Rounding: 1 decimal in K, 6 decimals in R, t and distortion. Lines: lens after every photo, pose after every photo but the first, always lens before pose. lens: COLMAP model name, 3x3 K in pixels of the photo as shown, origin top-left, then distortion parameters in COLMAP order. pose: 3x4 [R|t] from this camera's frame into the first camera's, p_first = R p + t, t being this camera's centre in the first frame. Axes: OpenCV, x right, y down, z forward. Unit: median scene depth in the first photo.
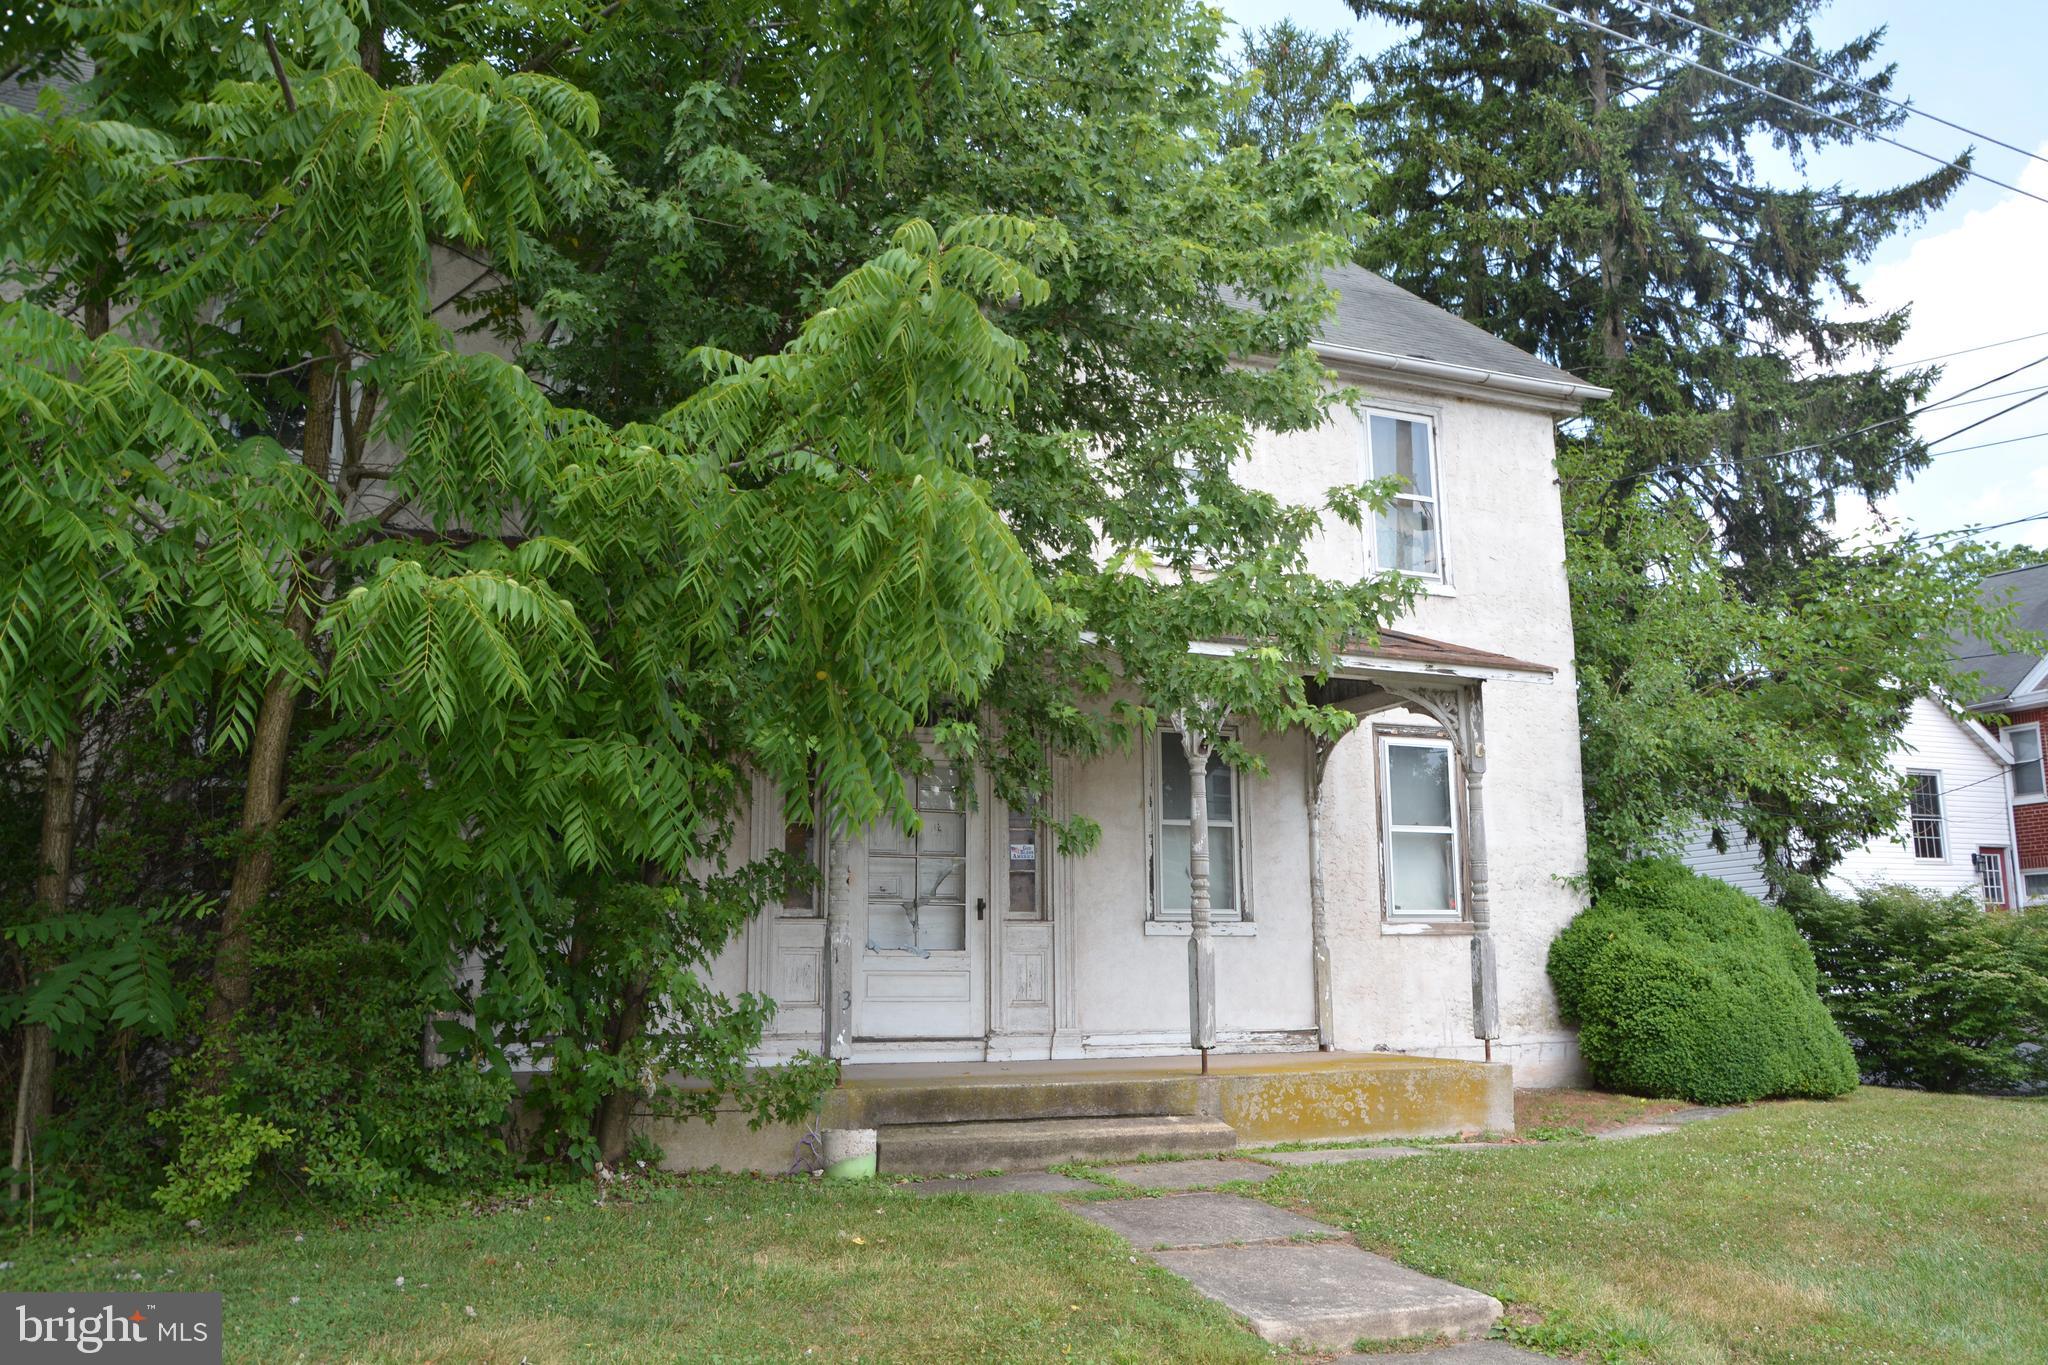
lens RADIAL K [[1692.3, 0, 1035.7], [0, 1692.3, 674.8], [0, 0, 1]] dist [-0.135557, 0.127749]
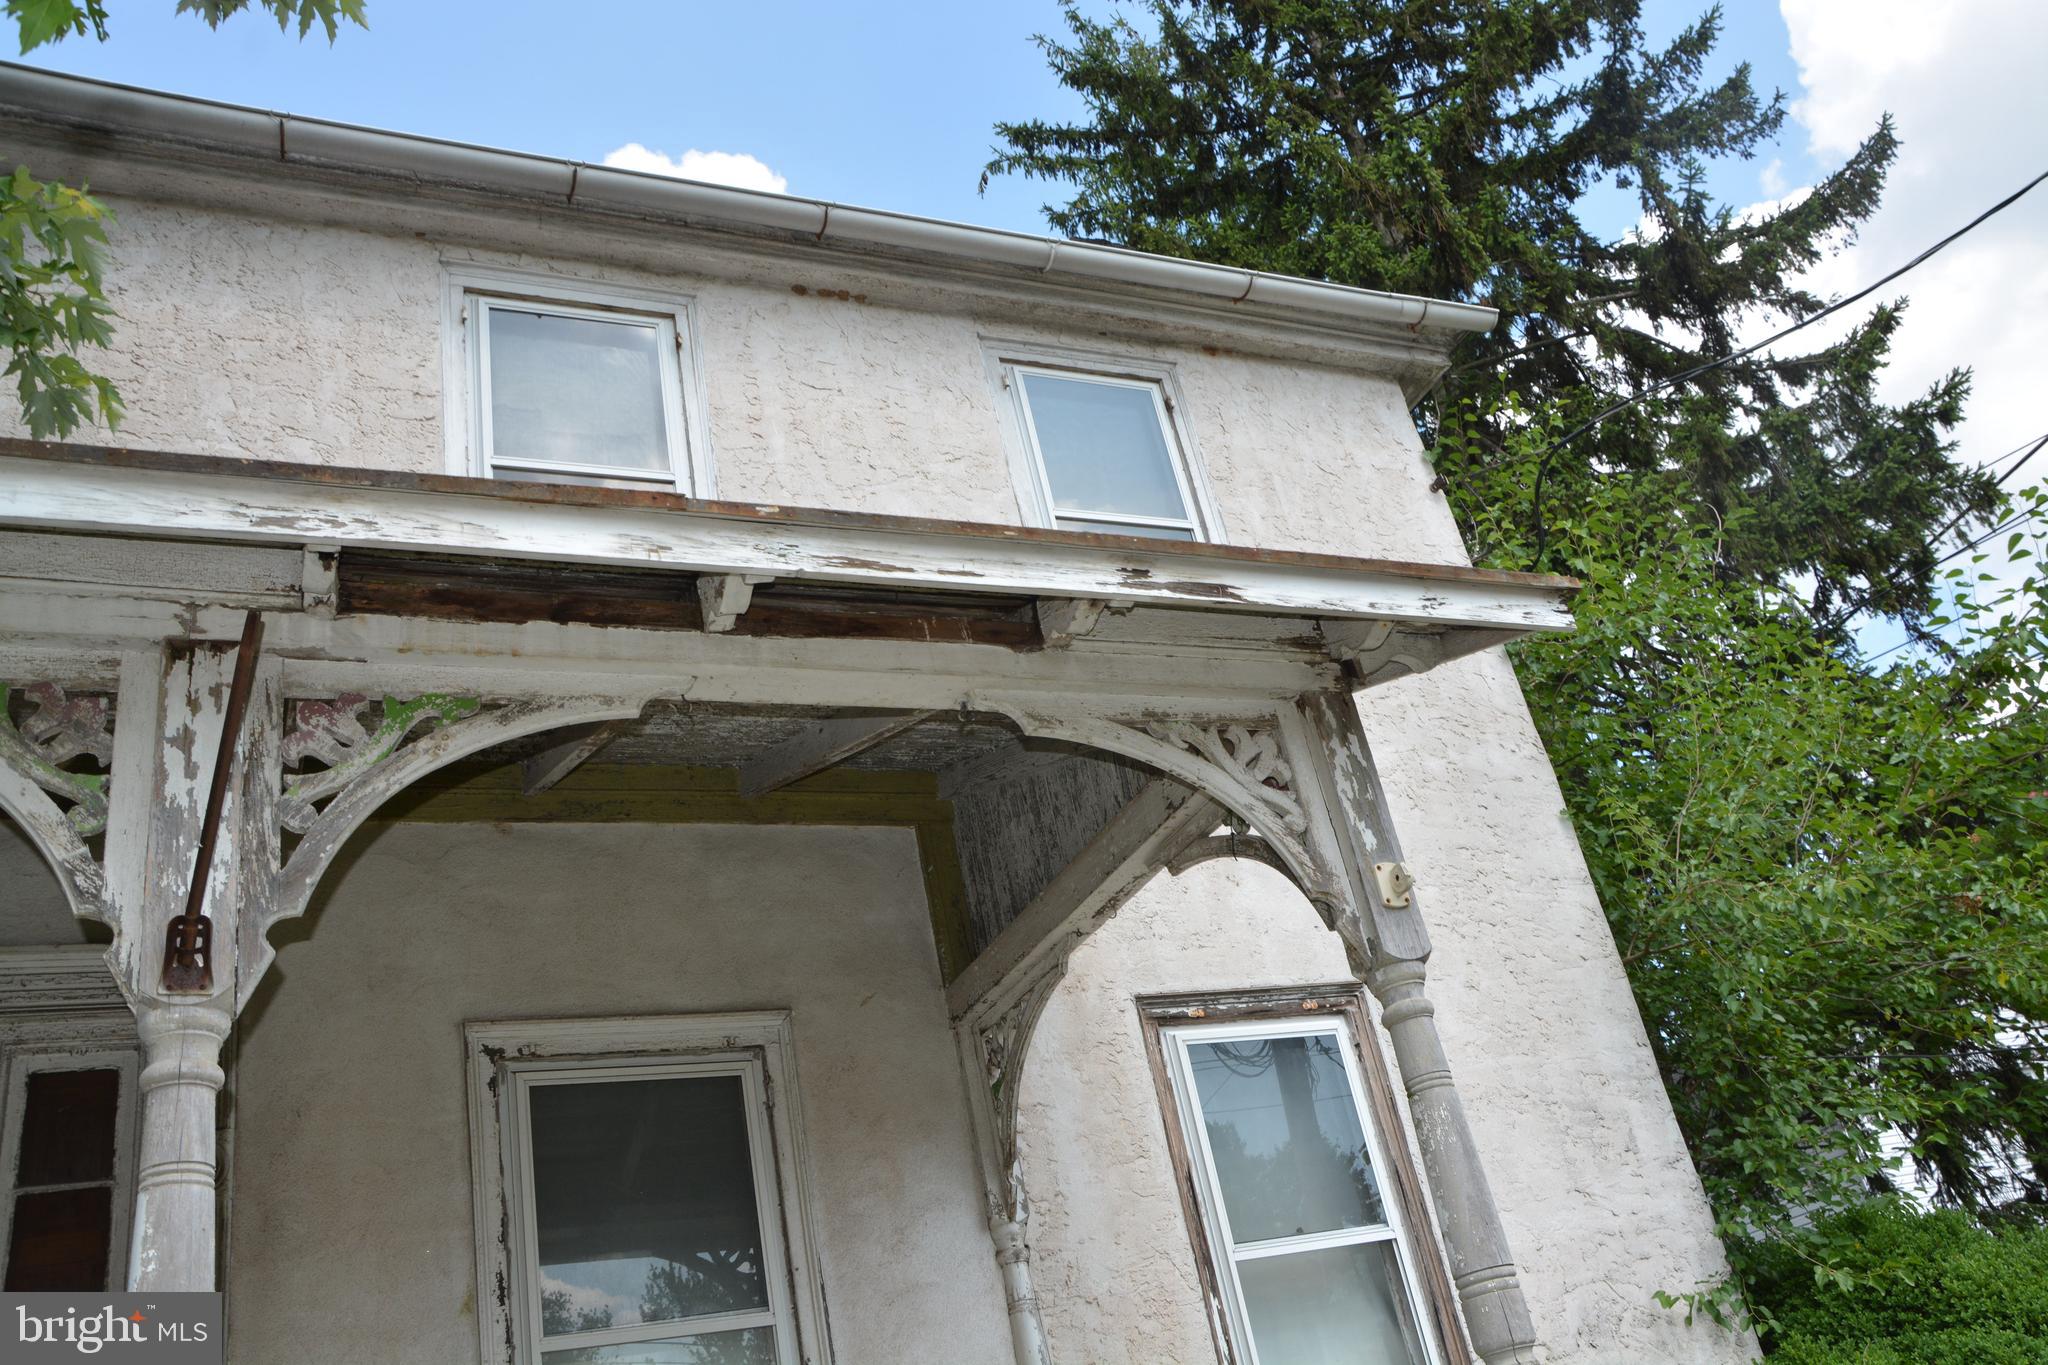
lens RADIAL K [[1692.3, 0, 1029.4], [0, 1692.3, 684.7], [0, 0, 1]] dist [-0.135557, 0.127749]
pose [[0.983527, -0.159483, 0.085084, 0.192807], [0.177396, 0.941995, -0.284913, 0.086558], [-0.034710, 0.295313, 0.954770, 0.750531]]
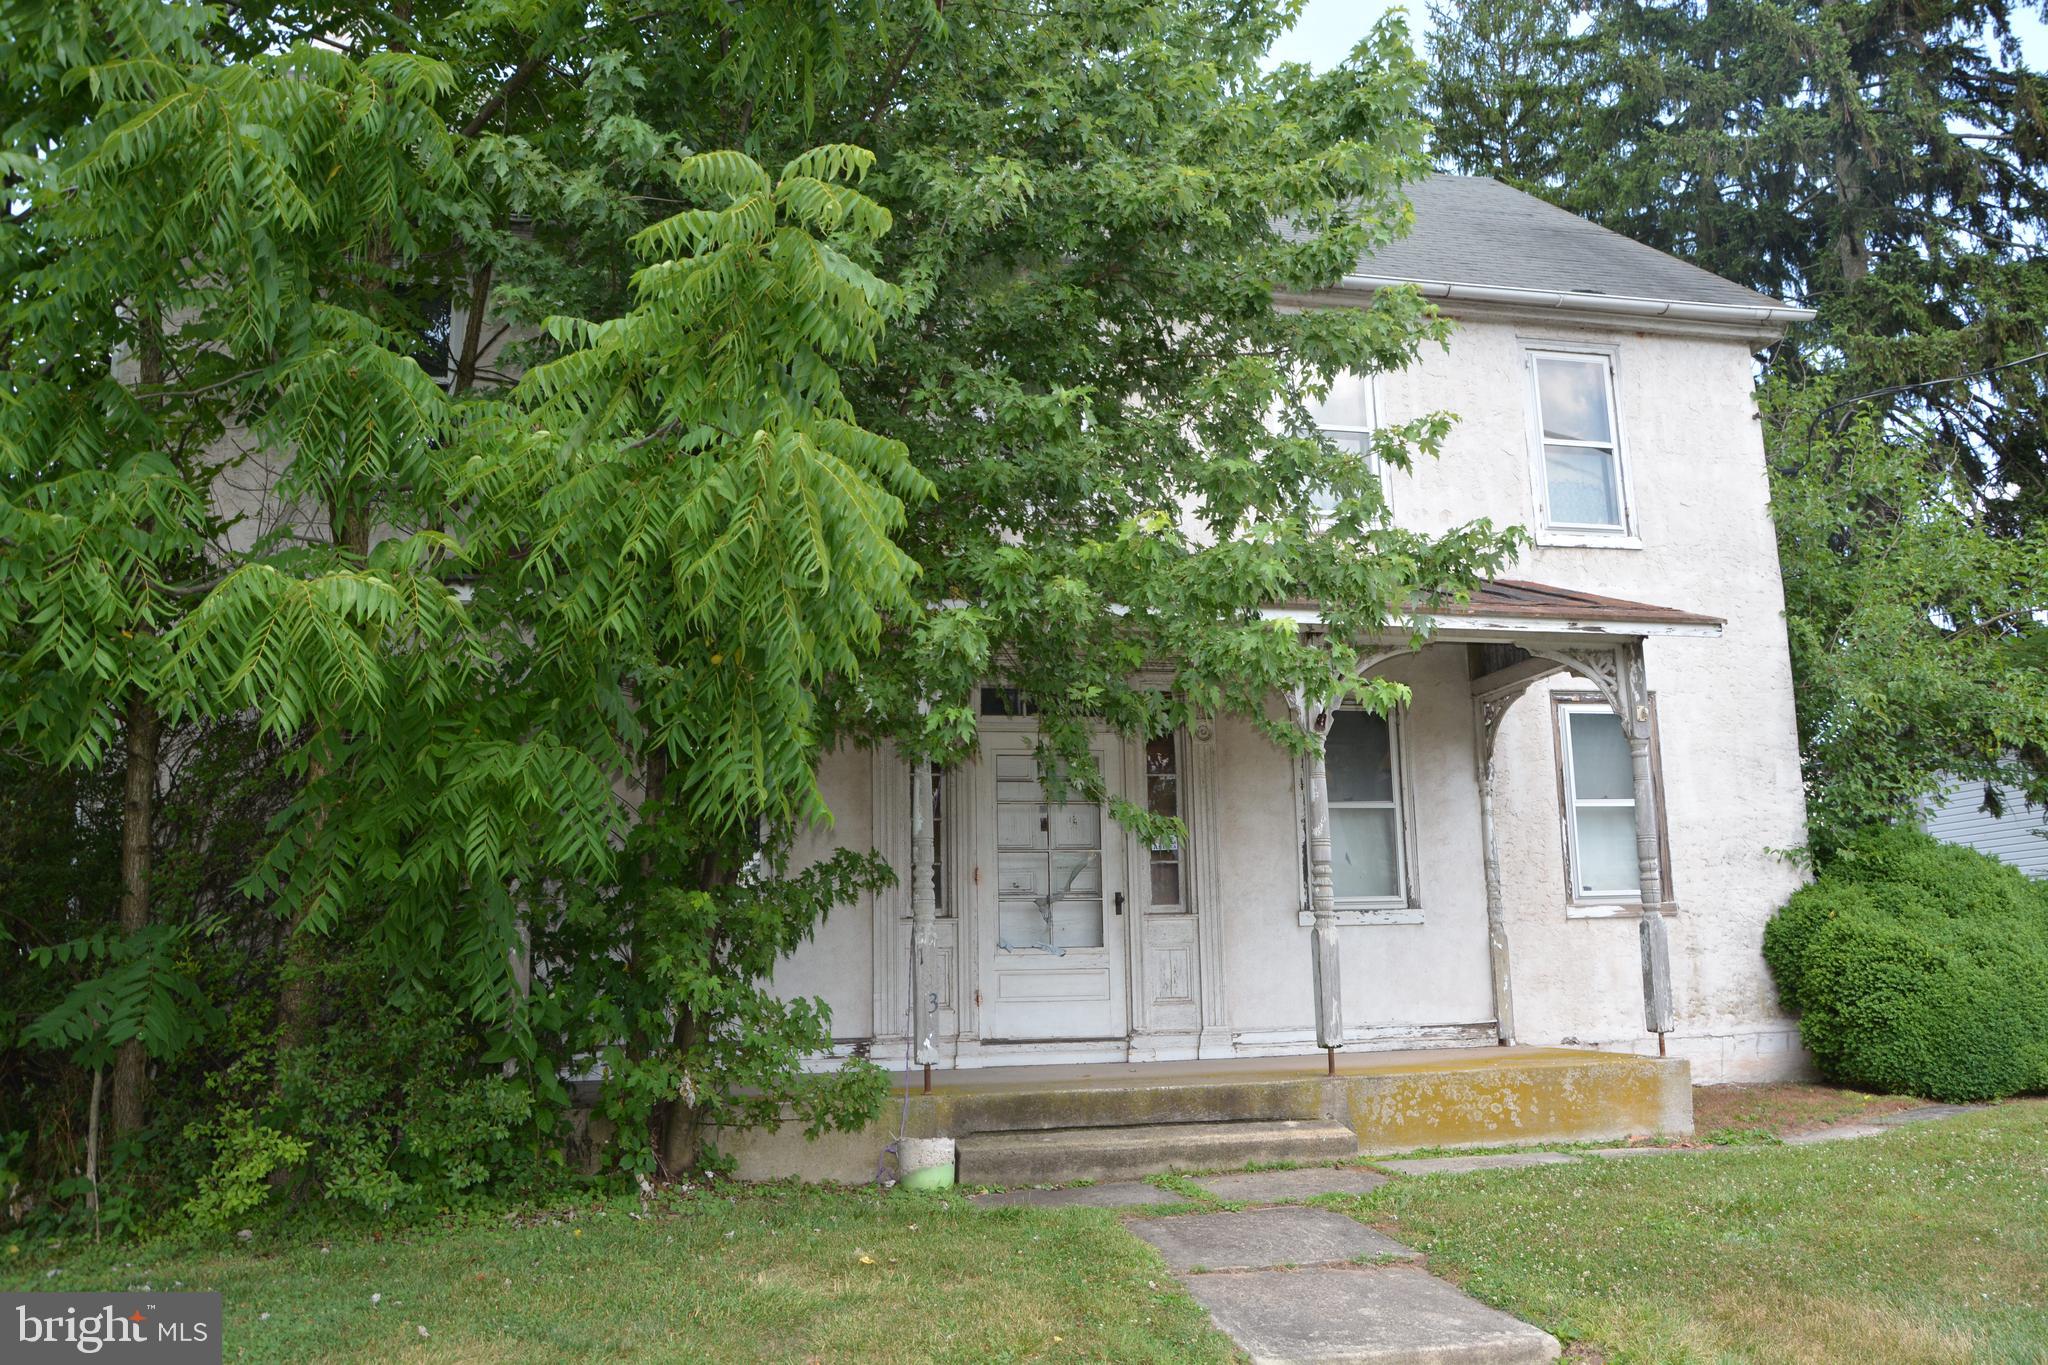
lens RADIAL K [[1692.3, 0, 1021.8], [0, 1692.3, 683.4], [0, 0, 1]] dist [-0.135557, 0.127749]
pose [[0.982103, -0.048890, -0.181886, 0.103938], [0.050479, 0.998717, 0.004112, 0.008192], [0.181452, -0.013220, 0.983311, 0.055652]]
